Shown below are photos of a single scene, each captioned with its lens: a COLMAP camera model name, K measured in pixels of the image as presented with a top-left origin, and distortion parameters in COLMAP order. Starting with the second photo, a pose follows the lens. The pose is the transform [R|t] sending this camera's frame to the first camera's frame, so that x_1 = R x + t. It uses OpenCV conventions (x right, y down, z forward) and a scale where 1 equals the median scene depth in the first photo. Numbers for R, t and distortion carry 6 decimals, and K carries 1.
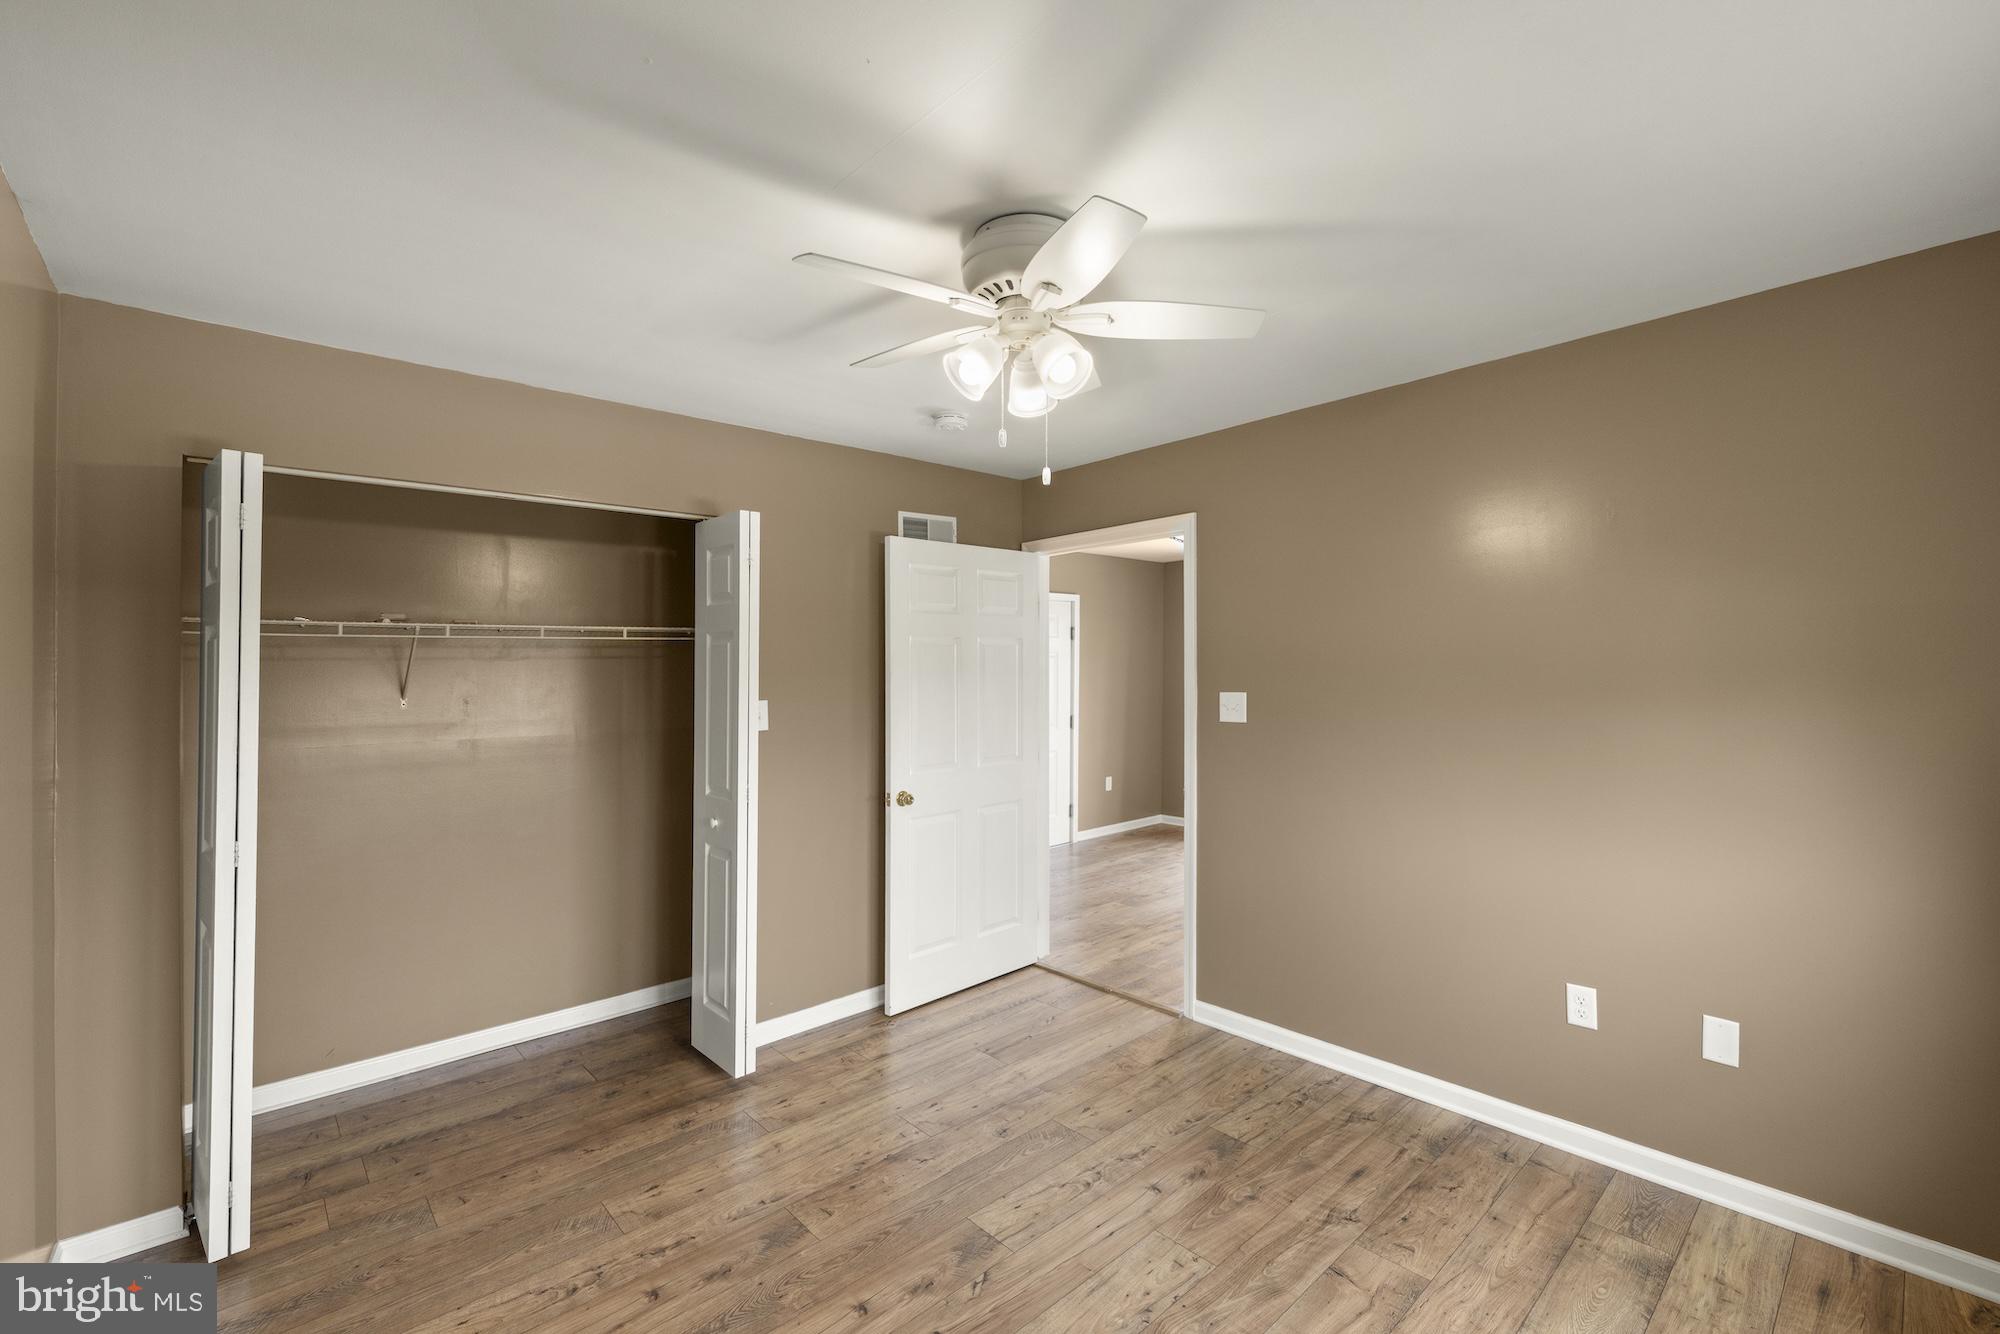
lens RADIAL K [[855.5, 0, 1004.4], [0, 855.5, 671.5], [0, 0, 1]] dist [0.004795, 0.000598]
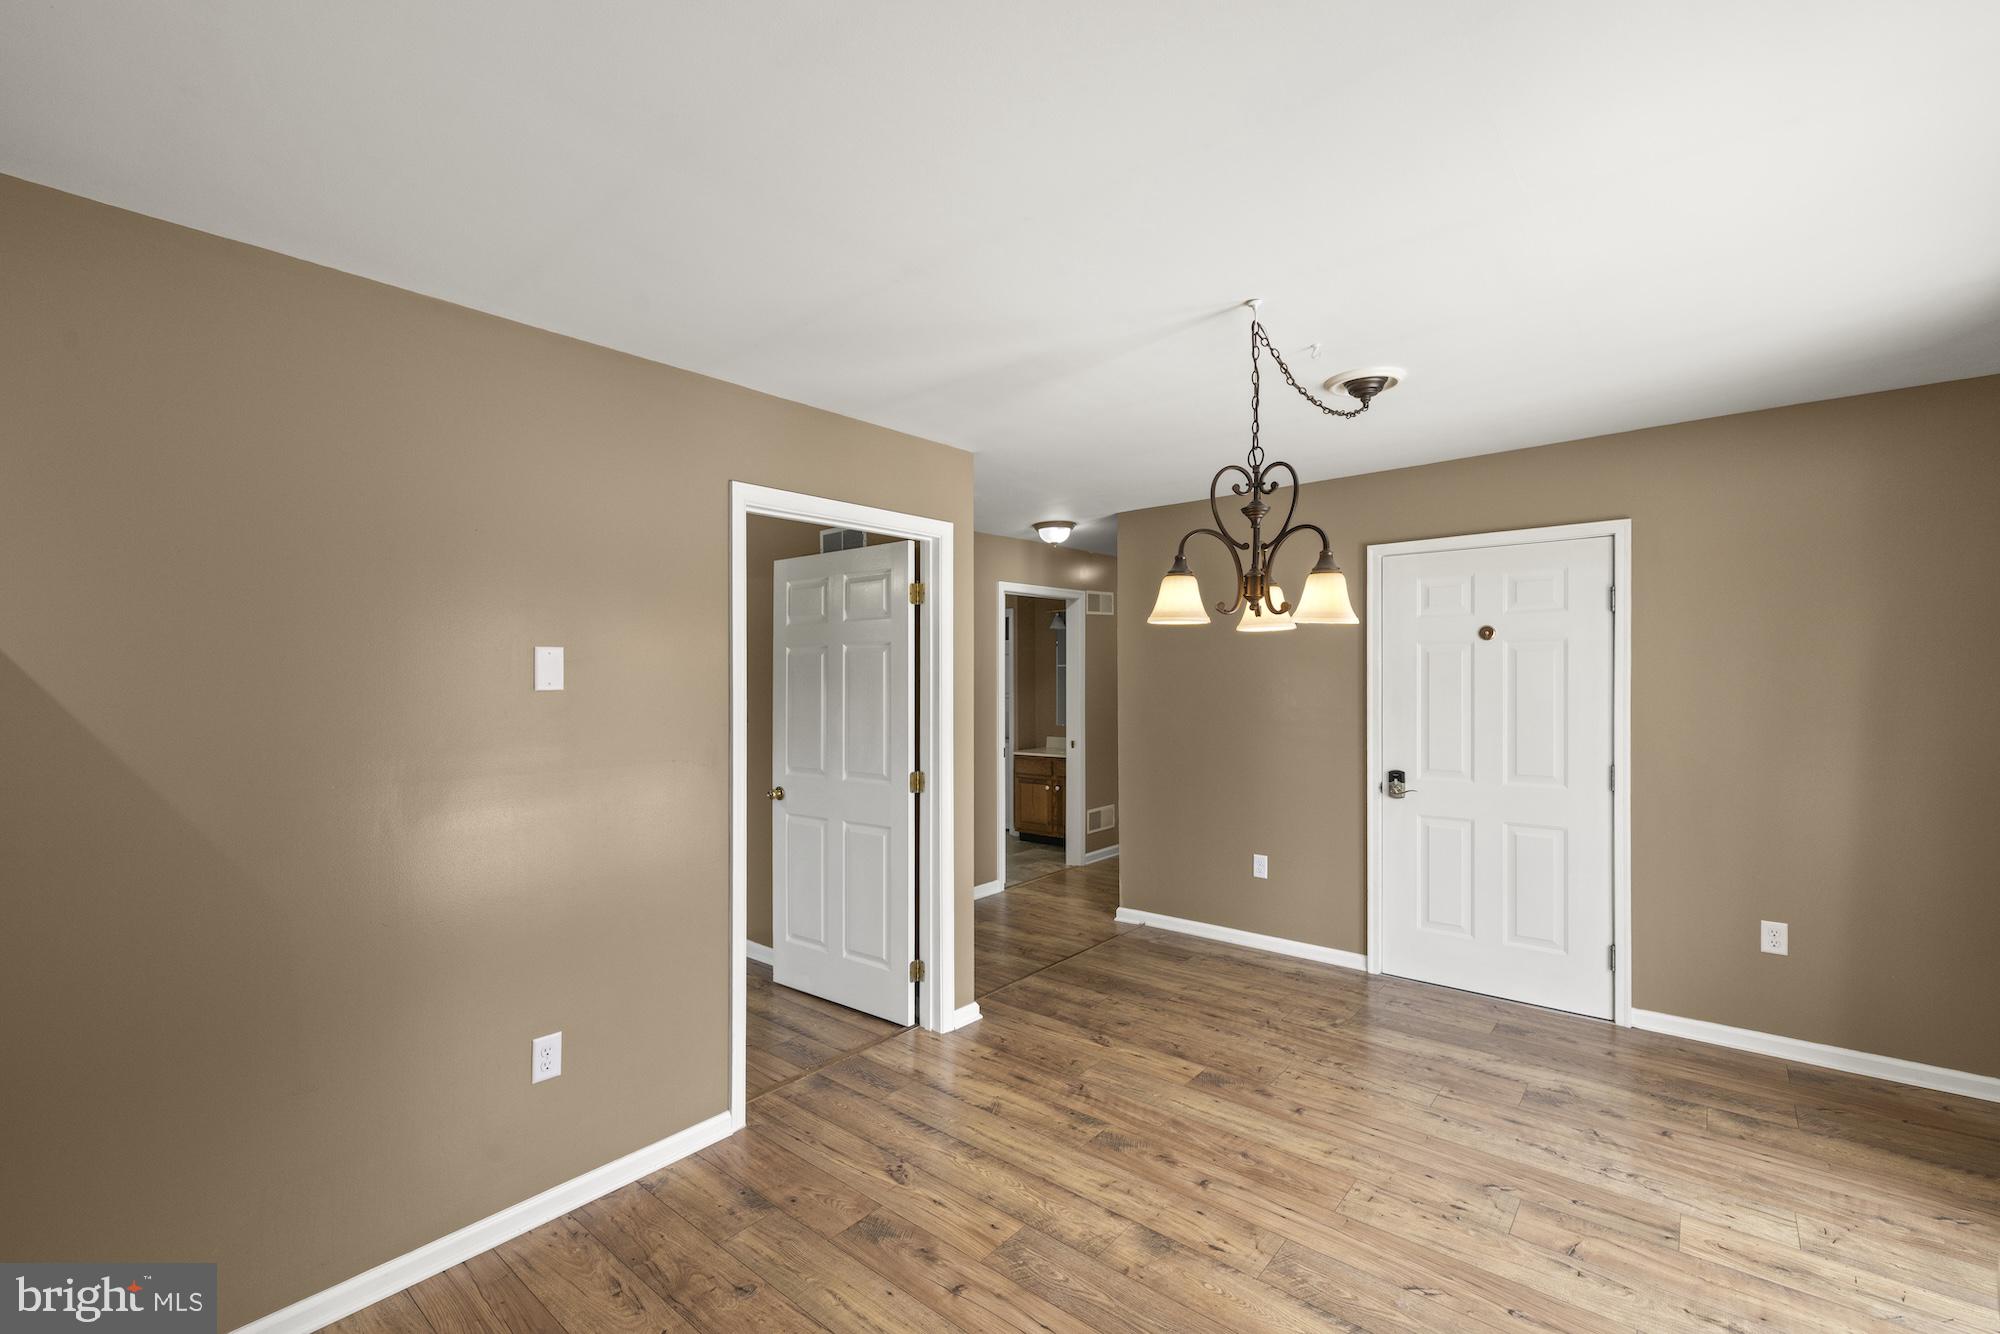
lens RADIAL K [[855.5, 0, 1004.5], [0, 855.5, 665.2], [0, 0, 1]] dist [0.004795, 0.000598]
pose [[0.125593, -0.004320, -0.992072, 0.912093], [0.005300, 0.999979, -0.003683, -0.011474], [0.992068, -0.004795, 0.125613, 1.023470]]
